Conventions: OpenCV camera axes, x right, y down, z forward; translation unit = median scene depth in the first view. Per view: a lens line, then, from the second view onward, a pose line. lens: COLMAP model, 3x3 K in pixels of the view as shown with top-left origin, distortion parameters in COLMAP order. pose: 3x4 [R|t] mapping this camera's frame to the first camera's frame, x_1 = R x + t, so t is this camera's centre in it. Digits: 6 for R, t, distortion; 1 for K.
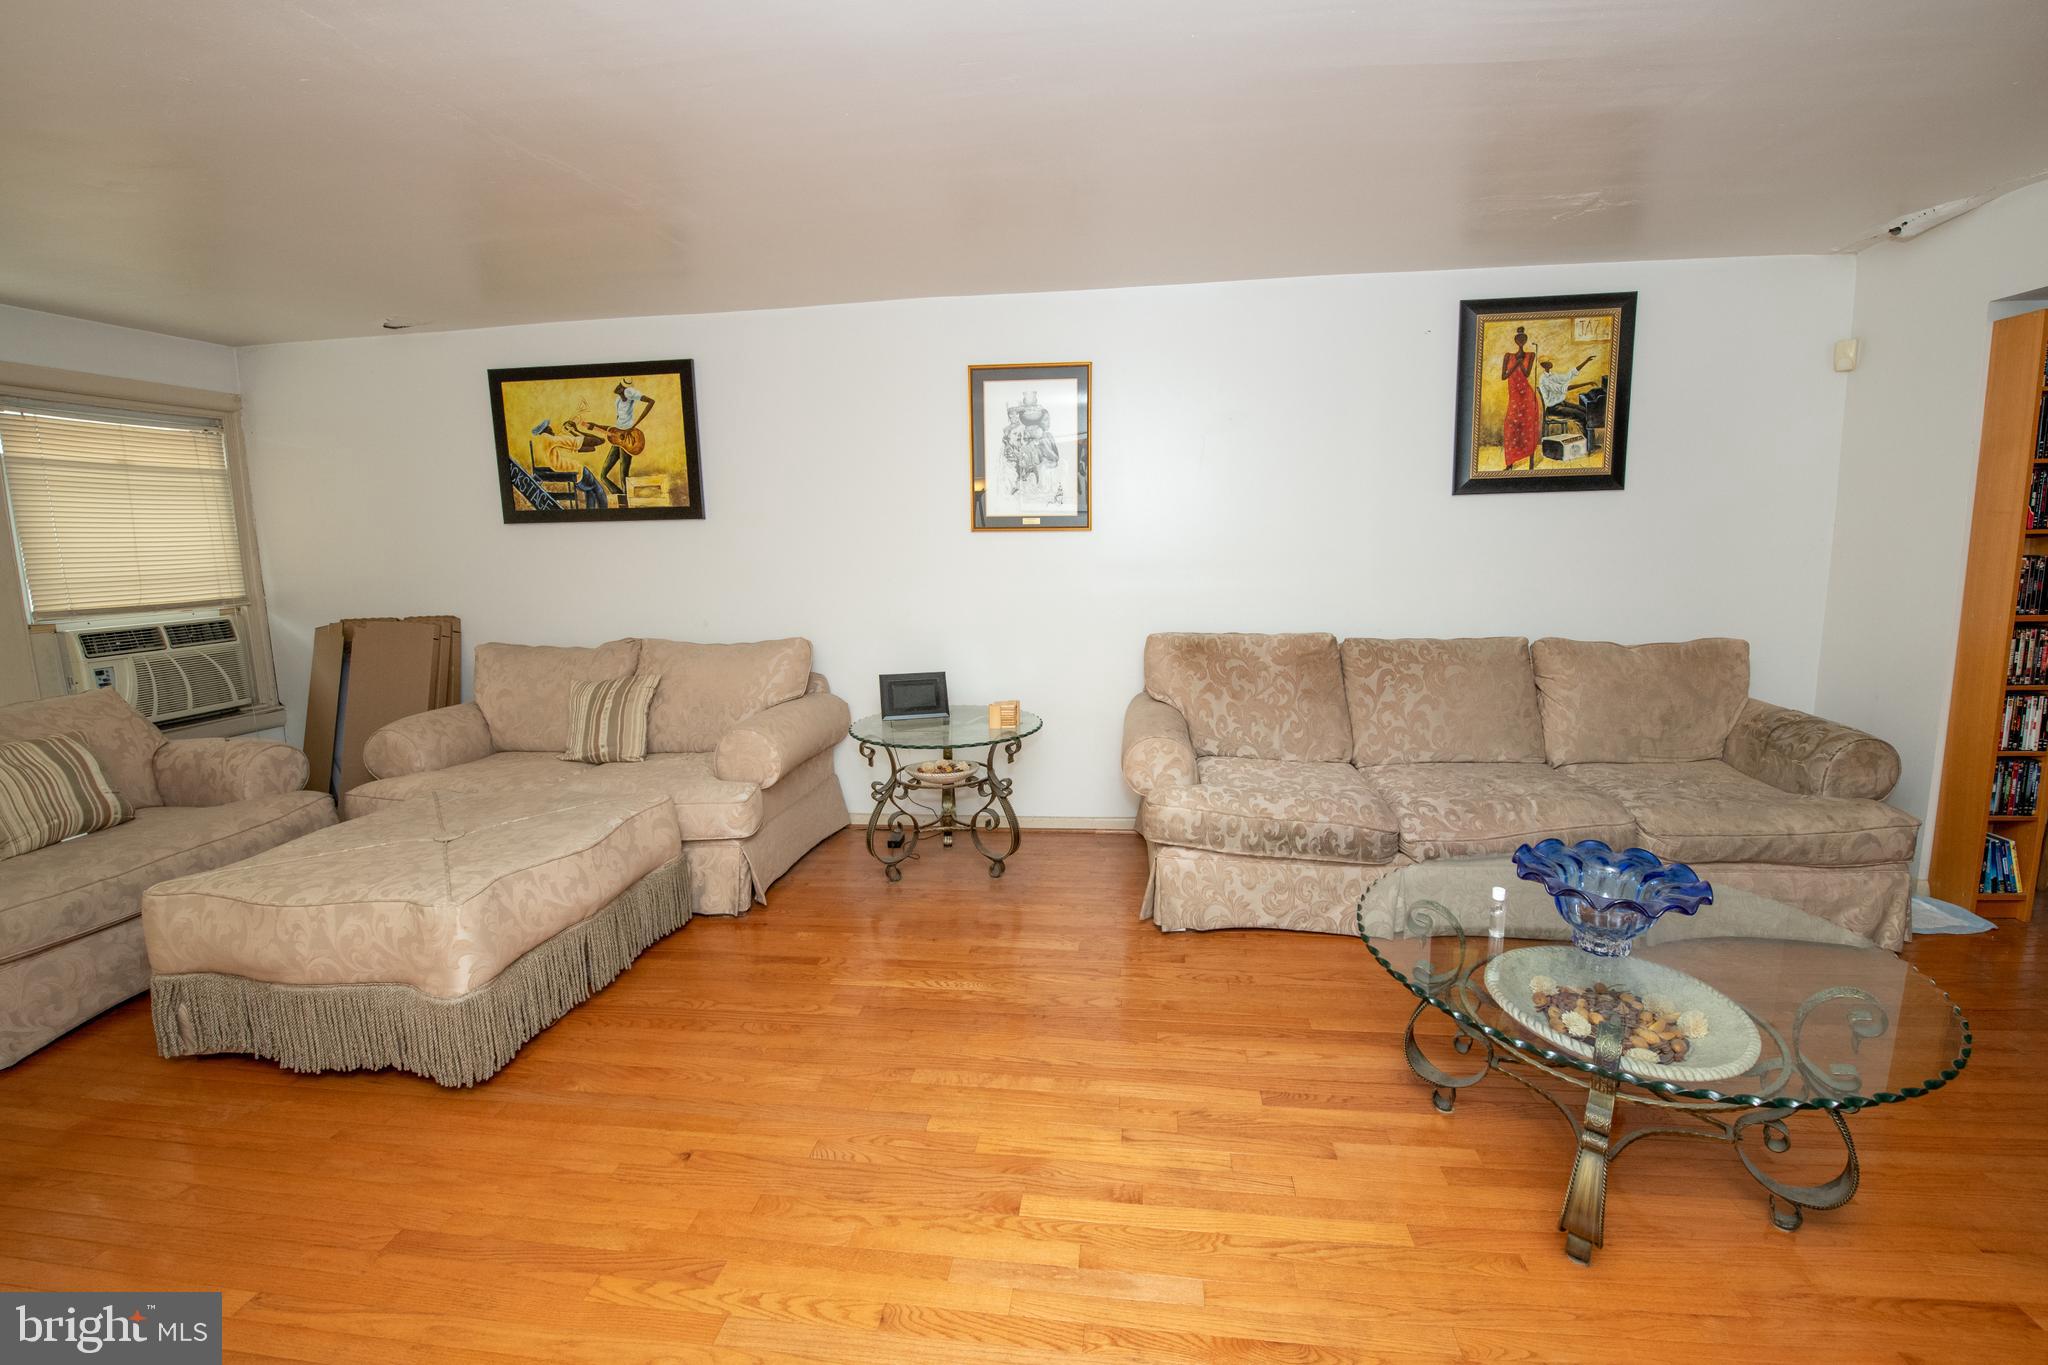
lens RADIAL K [[857.6, 0, 1002.6], [0, 857.6, 663.9], [0, 0, 1]] dist [-0.016911, -0.002166]
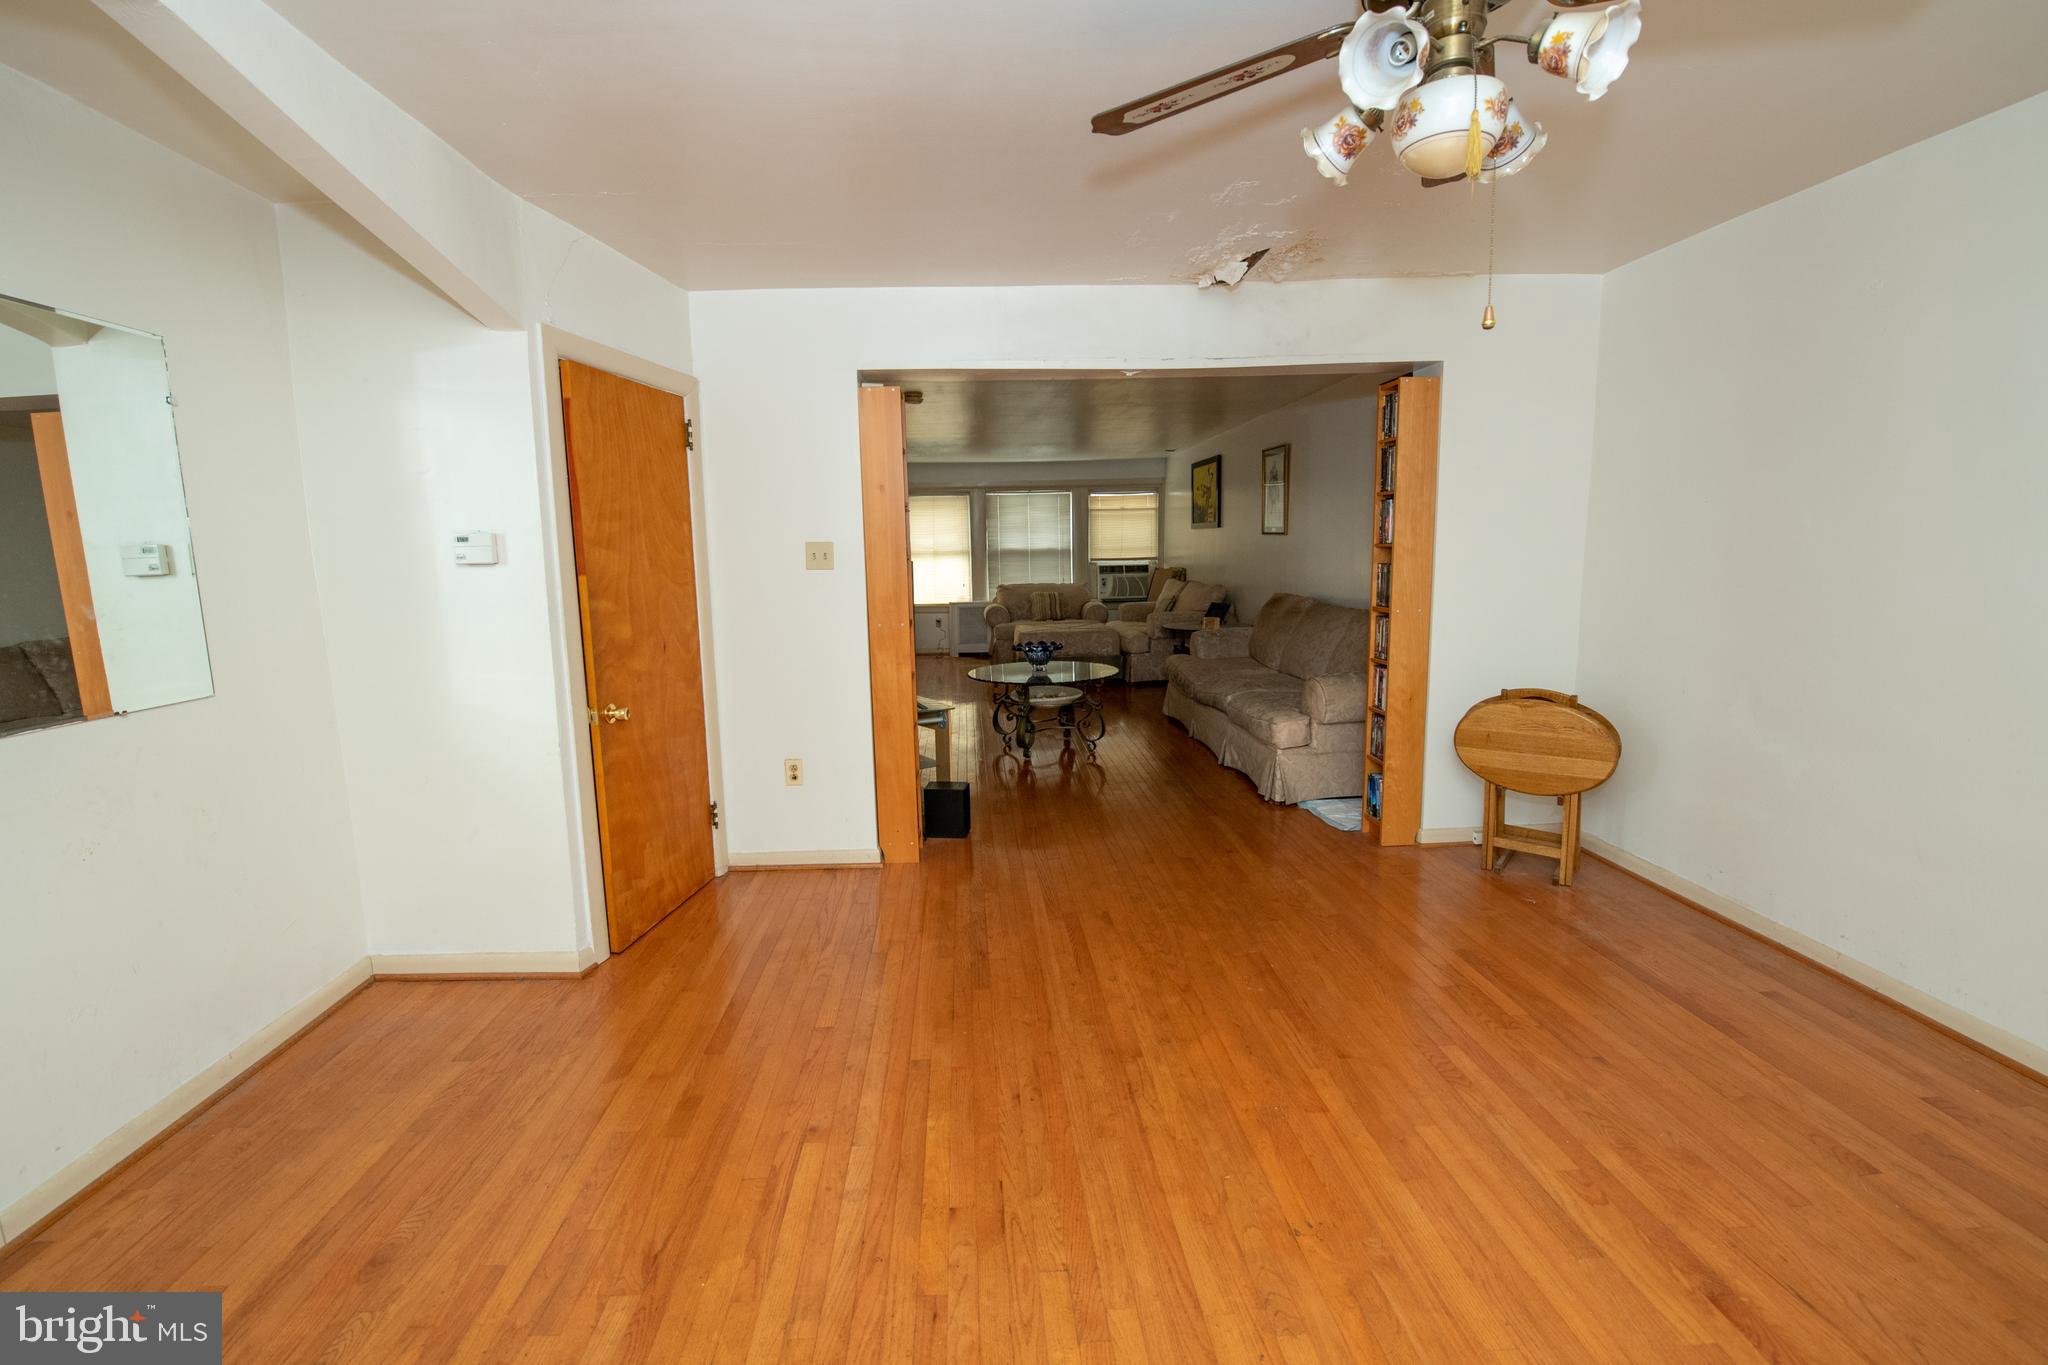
lens RADIAL K [[857.6, 0, 1002.6], [0, 857.6, 663.9], [0, 0, 1]] dist [-0.016911, -0.002166]
pose [[0.169735, 0.154609, -0.973286, 1.975517], [-0.125114, 0.983006, 0.134334, -0.061949], [0.977516, 0.098970, 0.186194, 0.112964]]
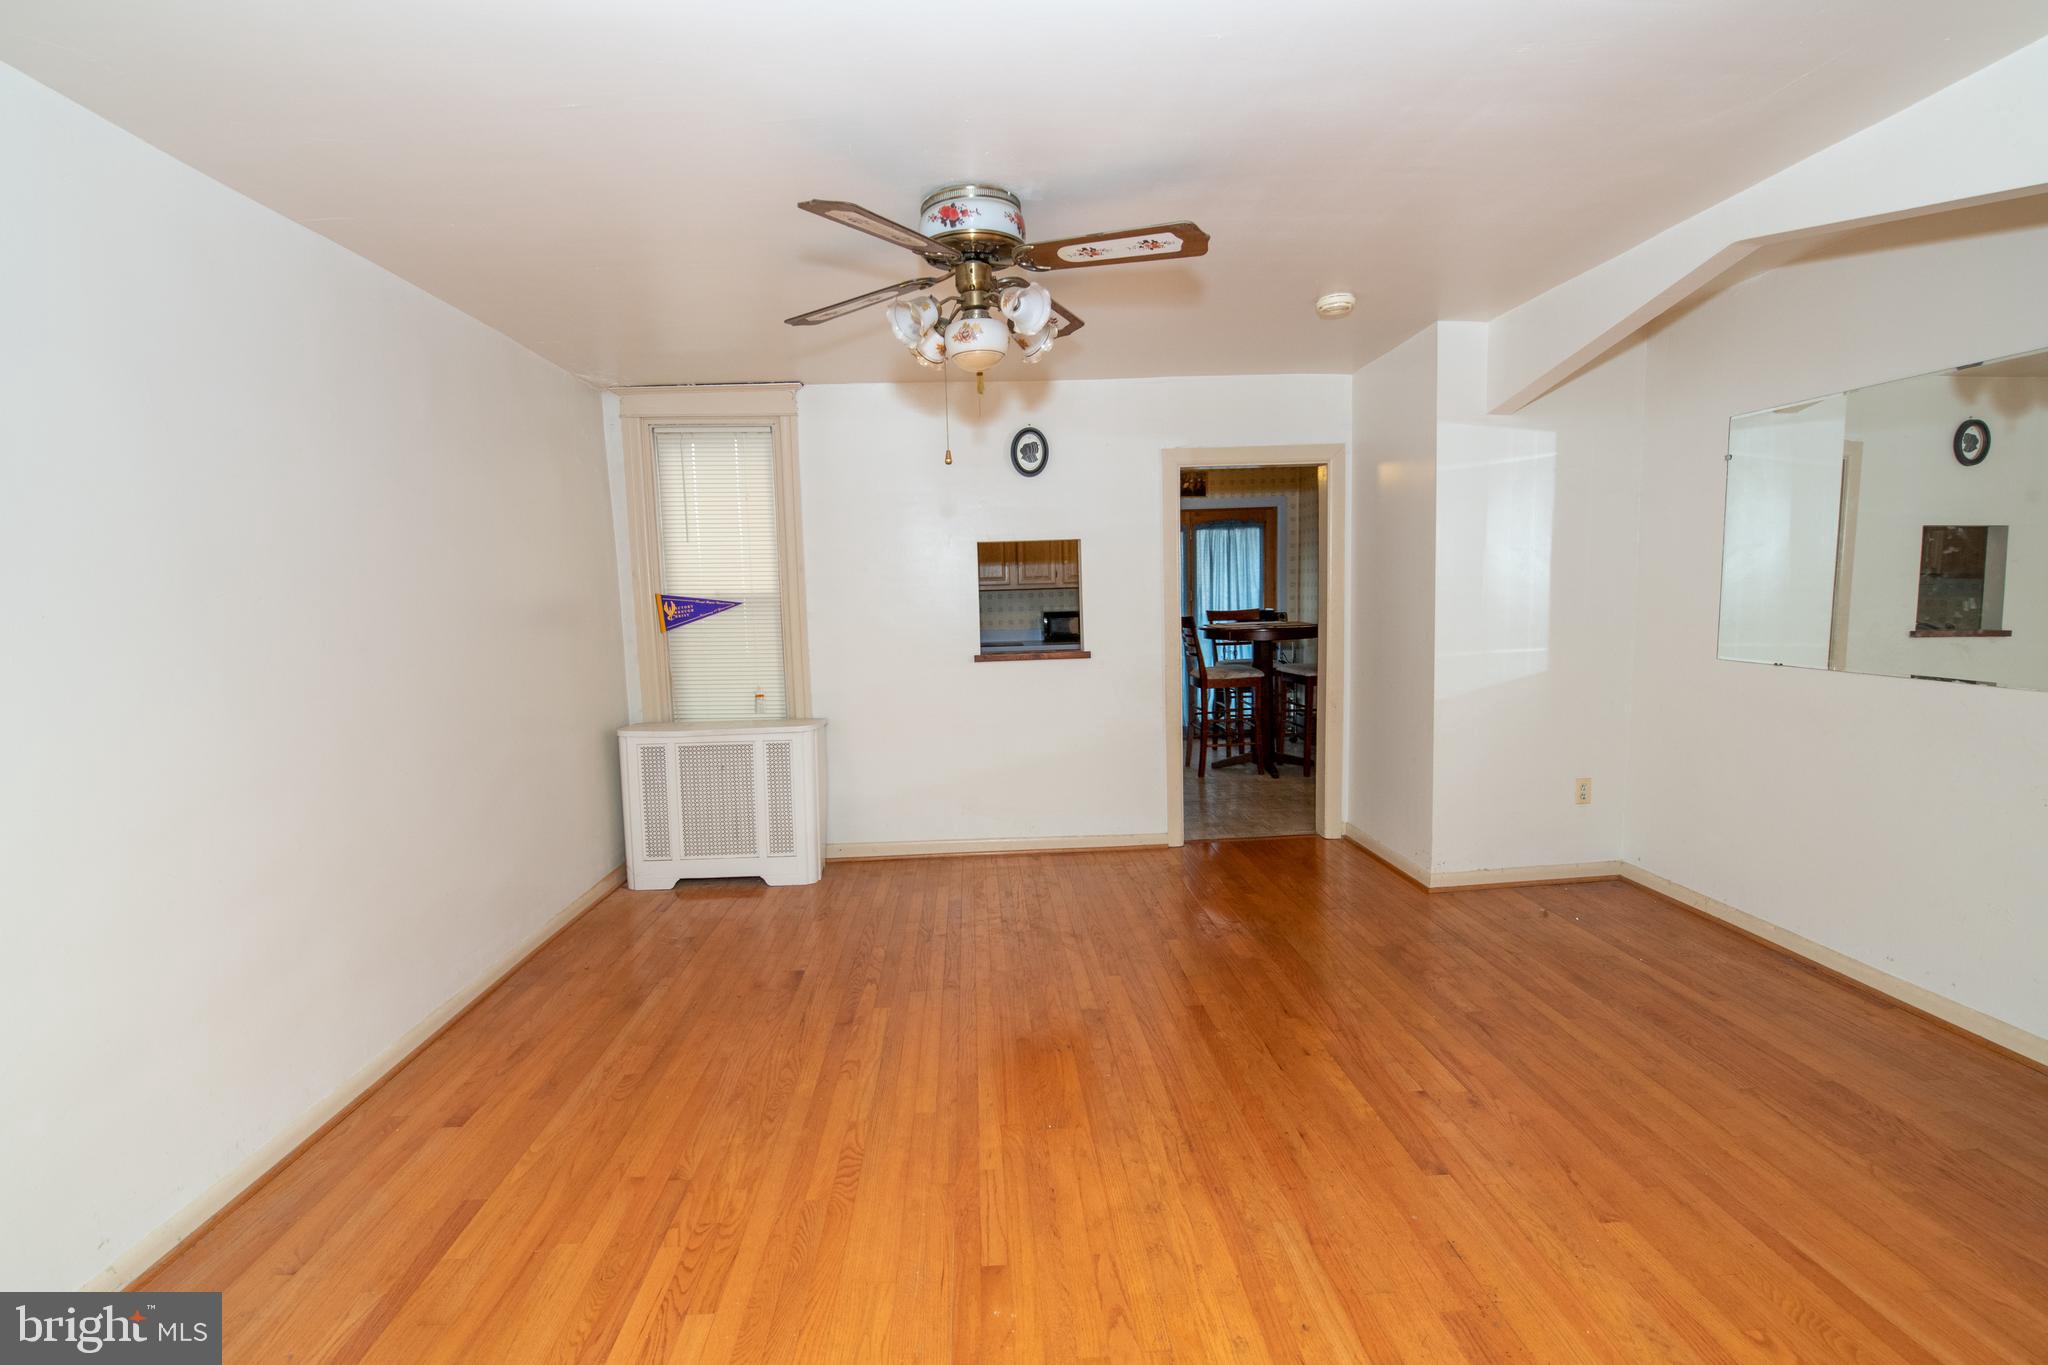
lens RADIAL K [[857.6, 0, 1002.6], [0, 857.6, 663.9], [0, 0, 1]] dist [-0.016911, -0.002166]
pose [[-0.163776, -0.057577, 0.984816, 0.875154], [0.175611, 0.980649, 0.086537, -0.096605], [-0.970741, 0.187117, -0.150495, 0.508379]]
